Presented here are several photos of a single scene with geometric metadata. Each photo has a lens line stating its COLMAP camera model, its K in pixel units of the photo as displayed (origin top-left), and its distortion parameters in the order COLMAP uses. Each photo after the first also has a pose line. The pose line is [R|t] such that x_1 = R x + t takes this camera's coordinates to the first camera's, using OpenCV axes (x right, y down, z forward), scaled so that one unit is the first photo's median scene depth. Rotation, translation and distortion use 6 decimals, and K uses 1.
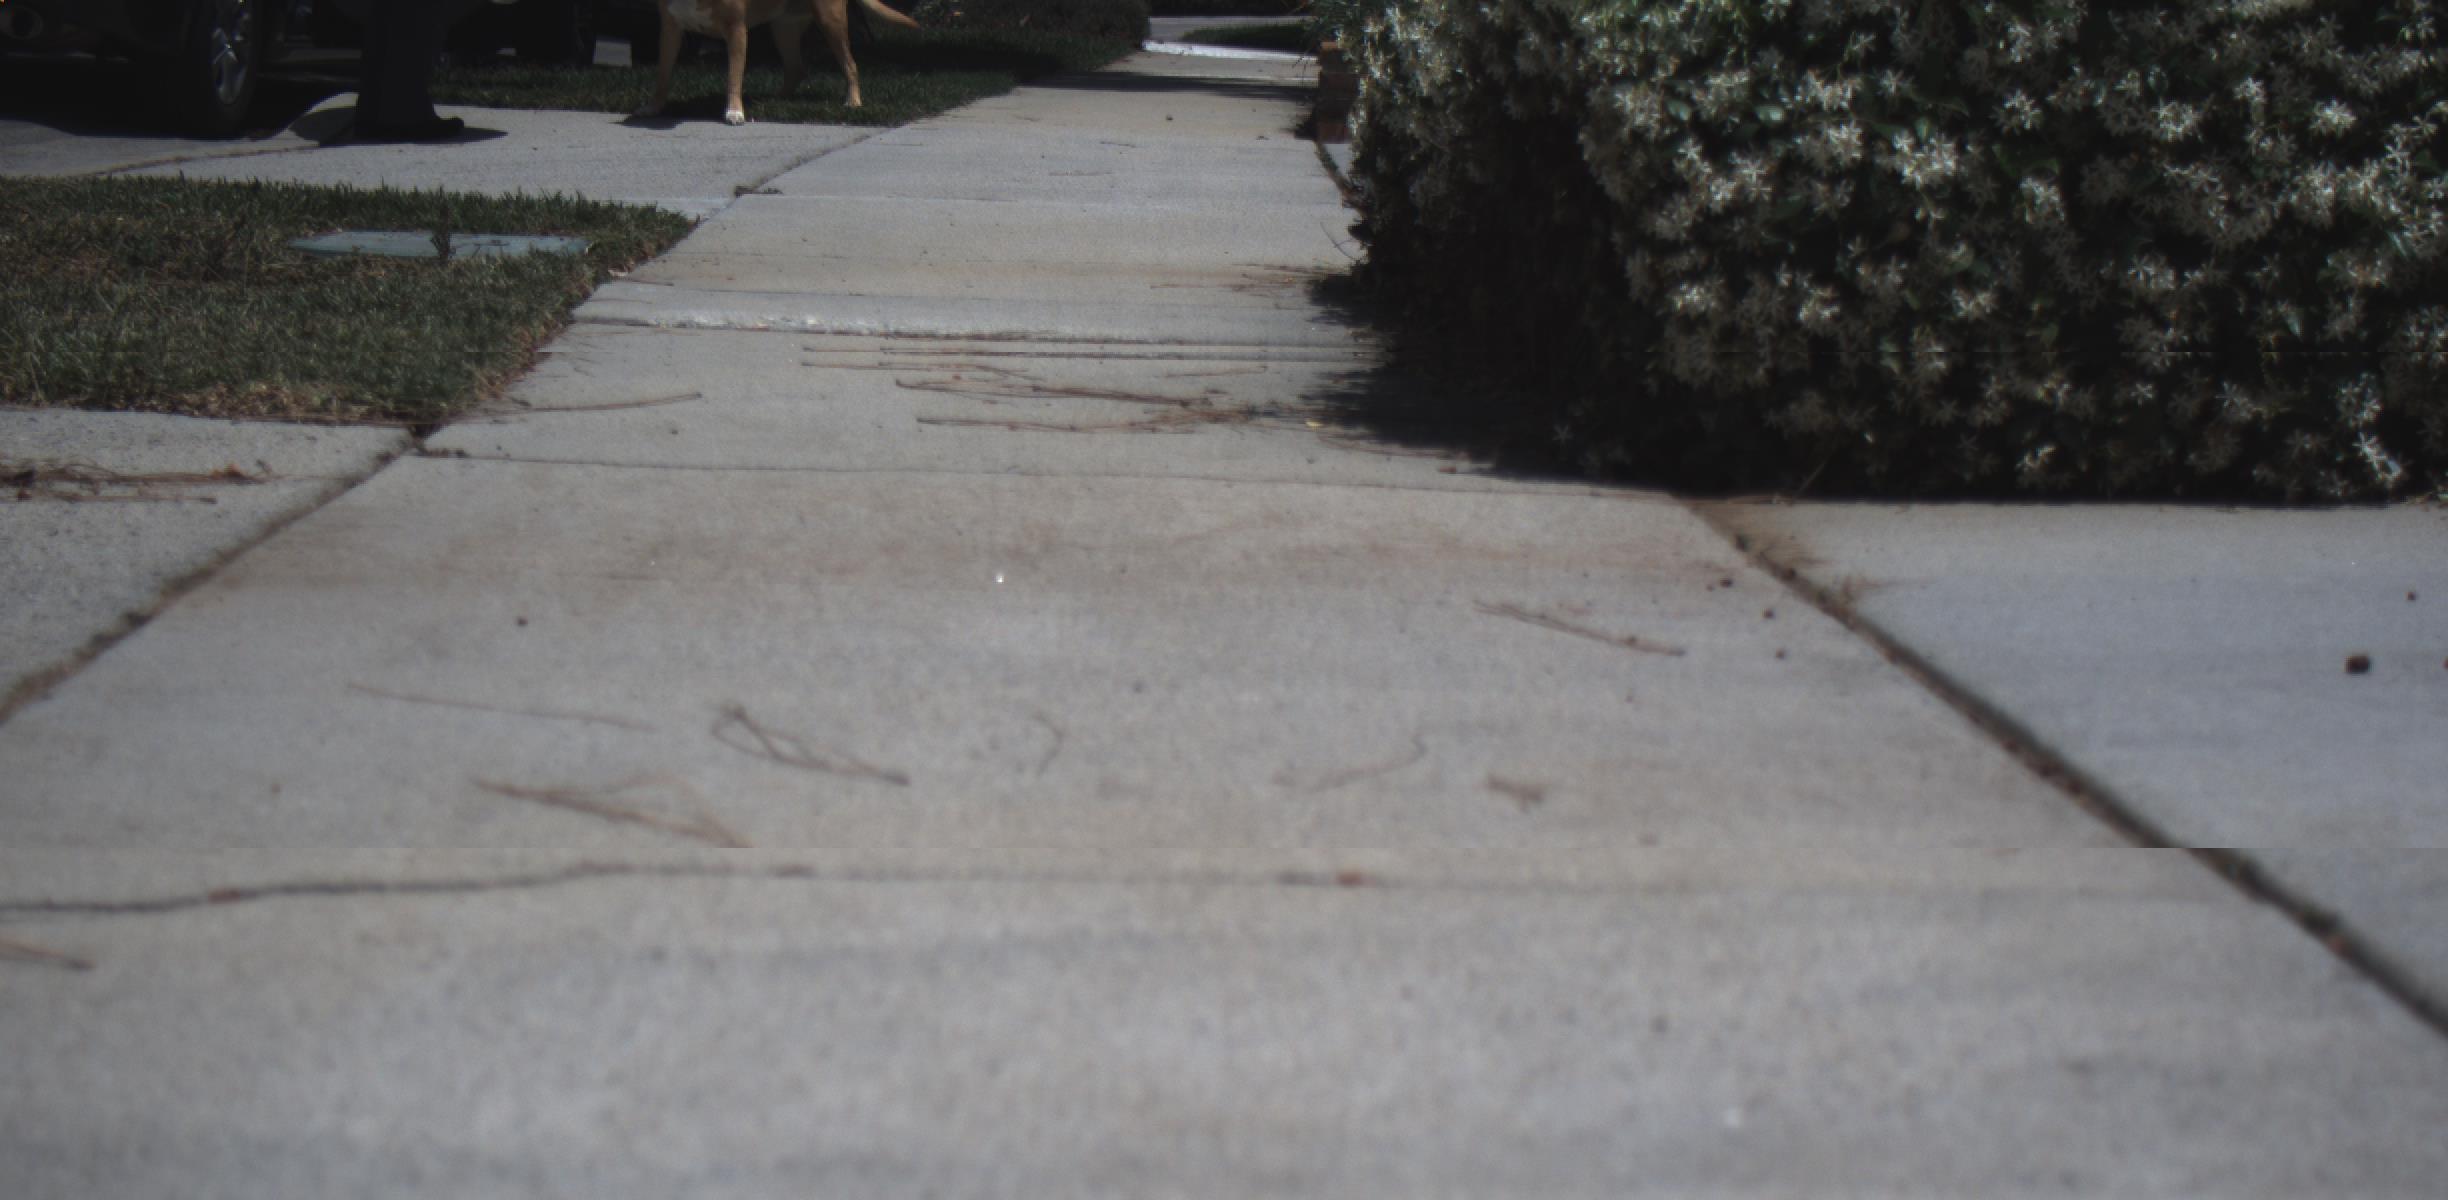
lens RADIAL K [[4156.9, 0, 1224.0], [0, 4156.9, 600.0], [0, 0, 1]] dist [-0.237031, 1.488640]
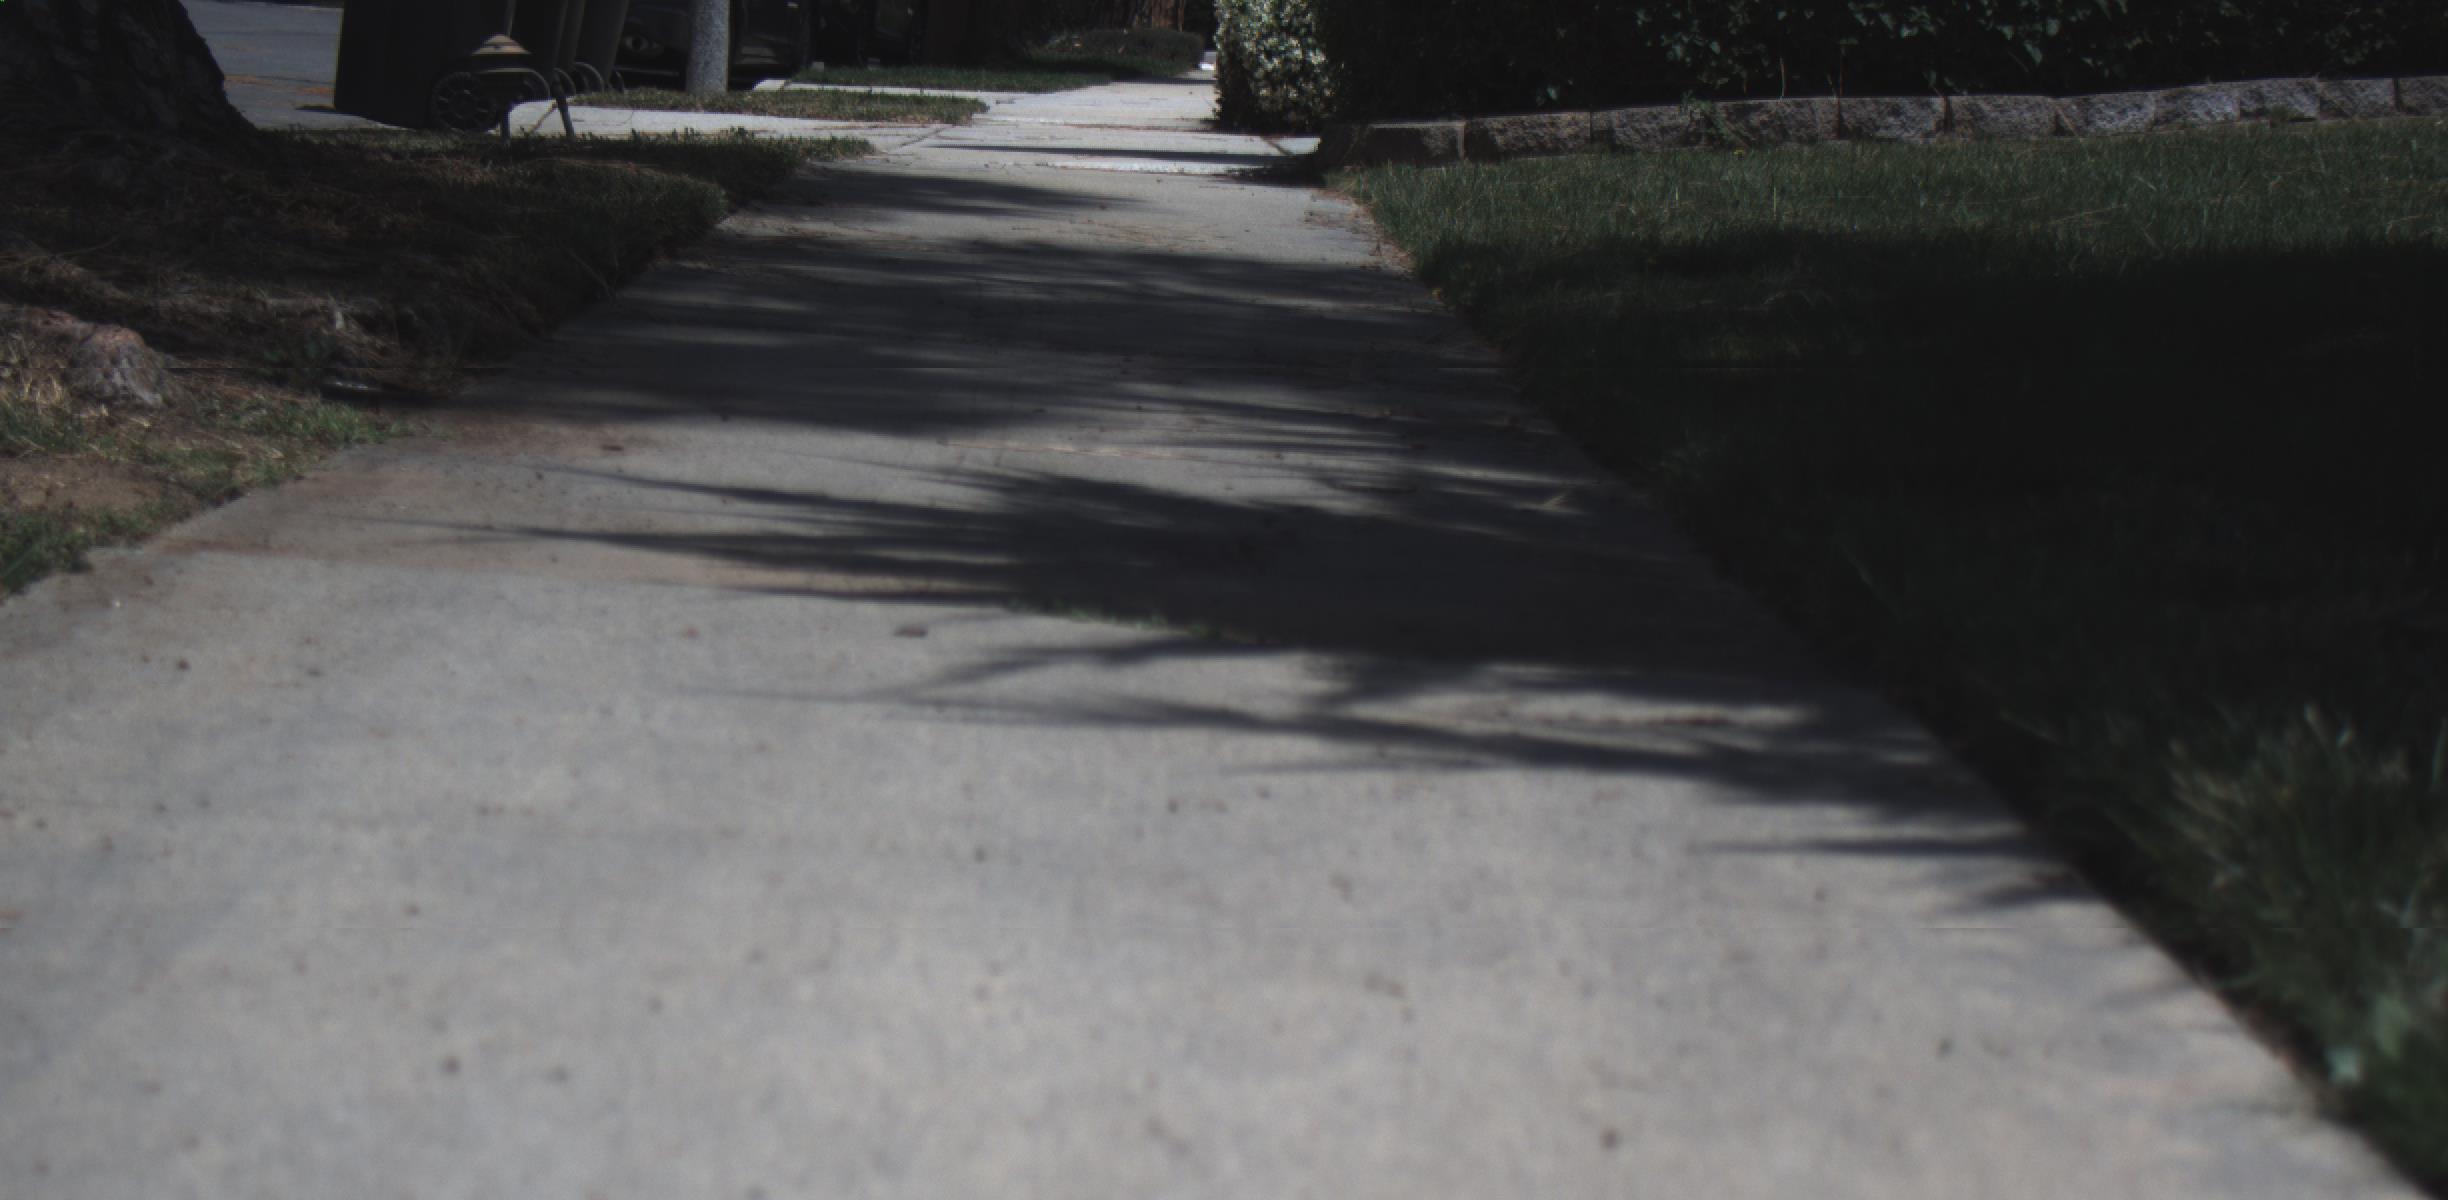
lens RADIAL K [[4156.9, 0, 1224.0], [0, 4156.9, 600.0], [0, 0, 1]] dist [-0.237031, 1.488640]
pose [[0.999645, 0.000432, -0.026623, 0.186095], [-0.000731, 0.999937, -0.011211, 0.489616], [0.026617, 0.011226, 0.999583, -3.193581]]
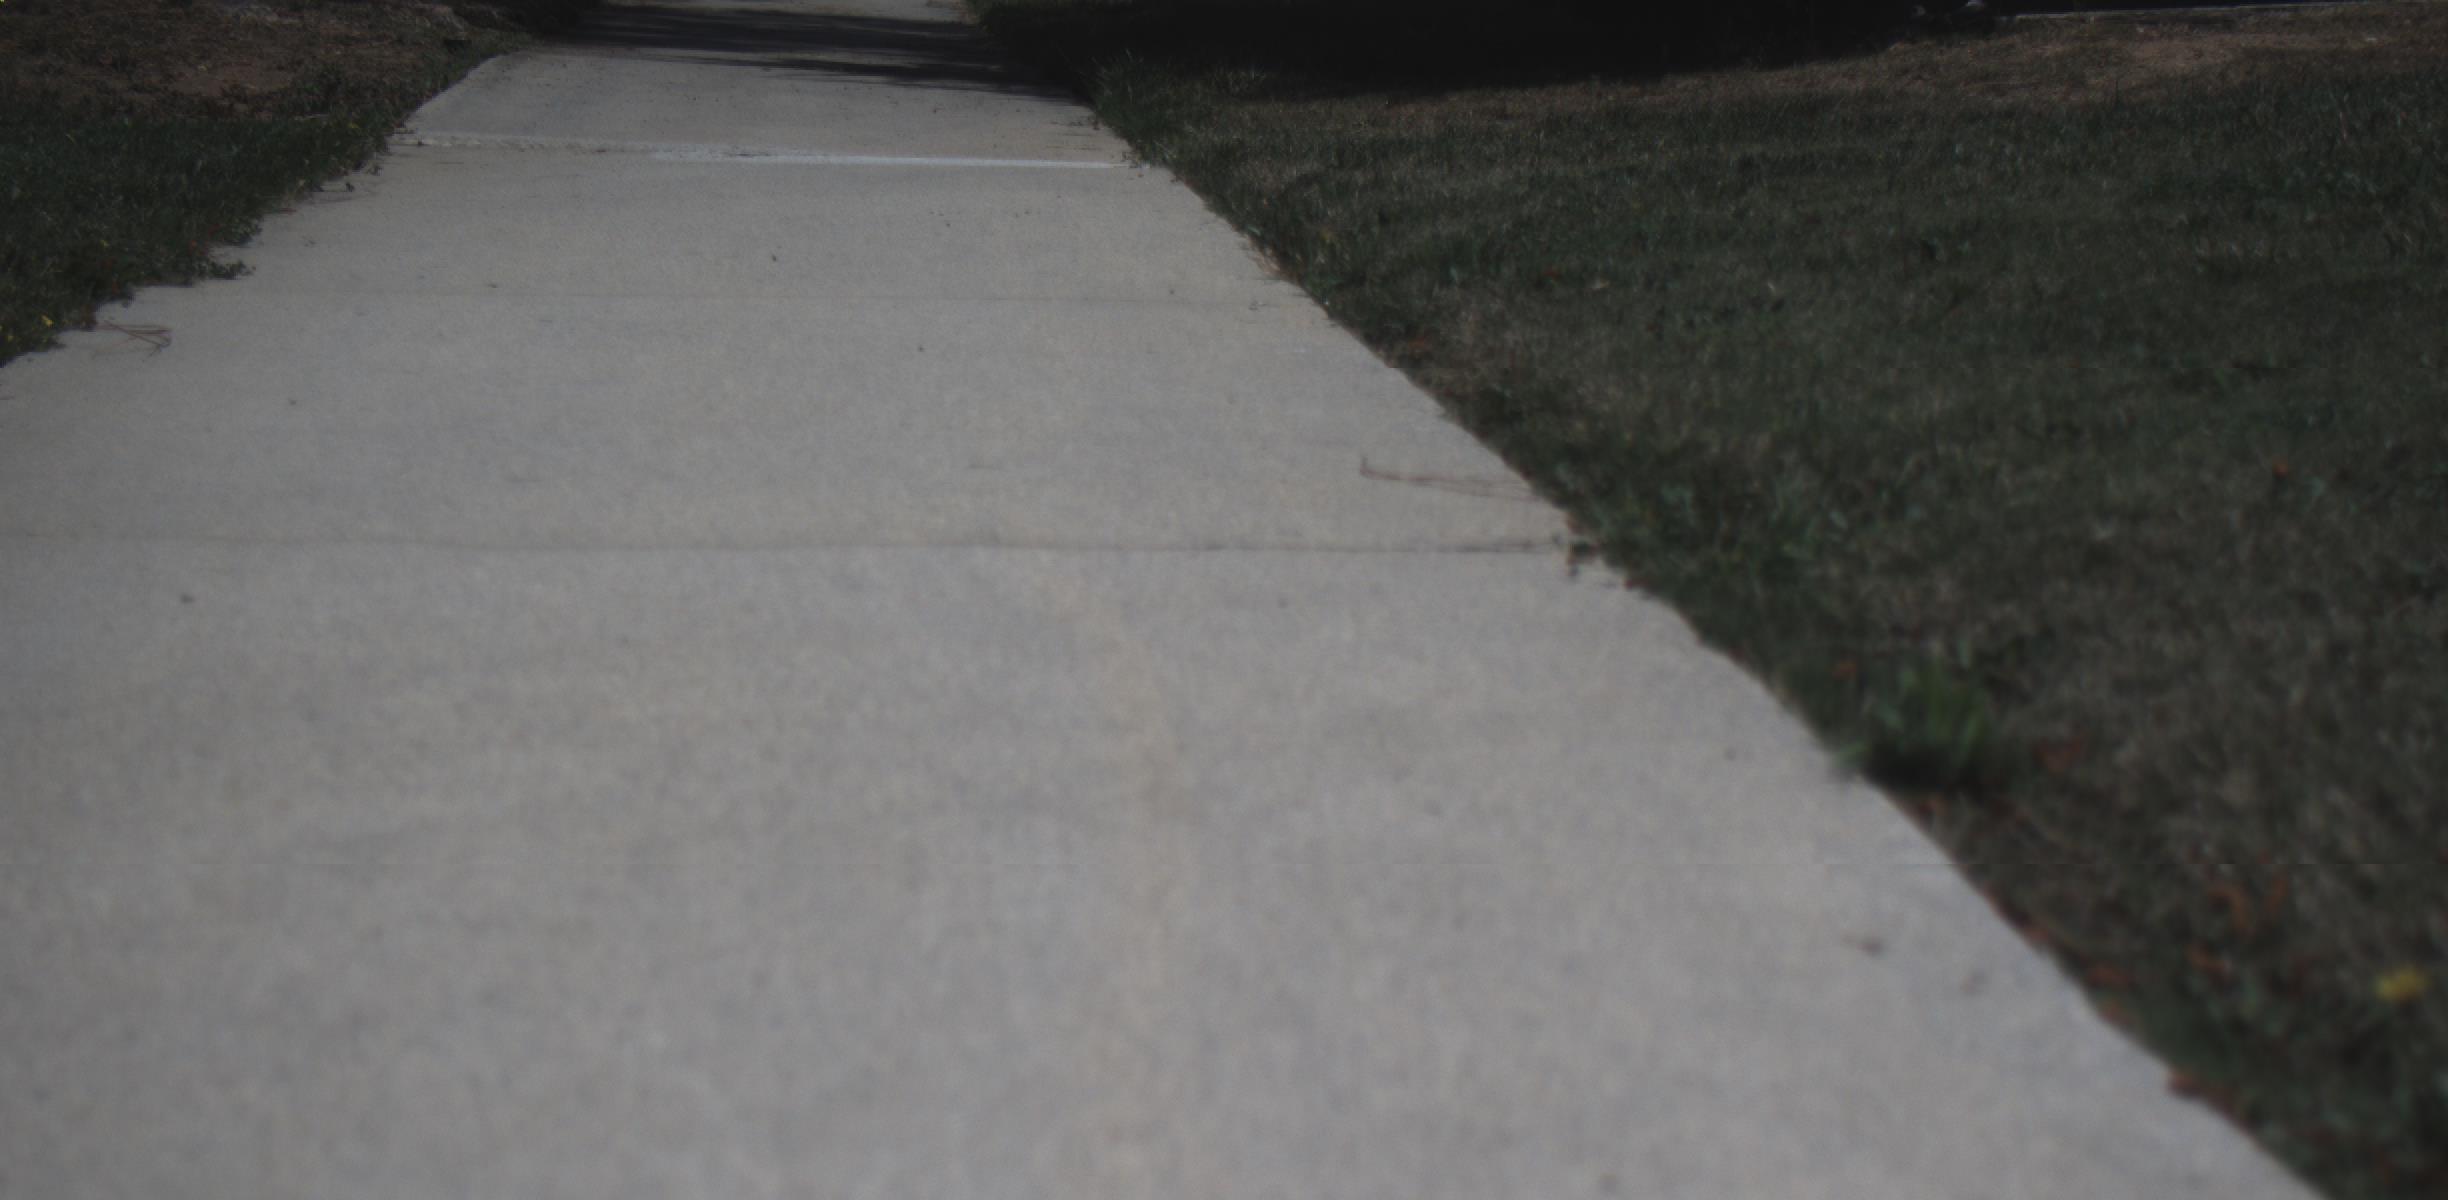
lens RADIAL K [[4128.6, 0, 1224.0], [0, 4128.6, 600.0], [0, 0, 1]] dist [-0.071135, 0.938511]
pose [[0.998744, -0.015890, 0.047510, 0.253750], [0.014975, 0.999697, 0.019549, 0.738091], [-0.047806, -0.018813, 0.998679, -4.785160]]
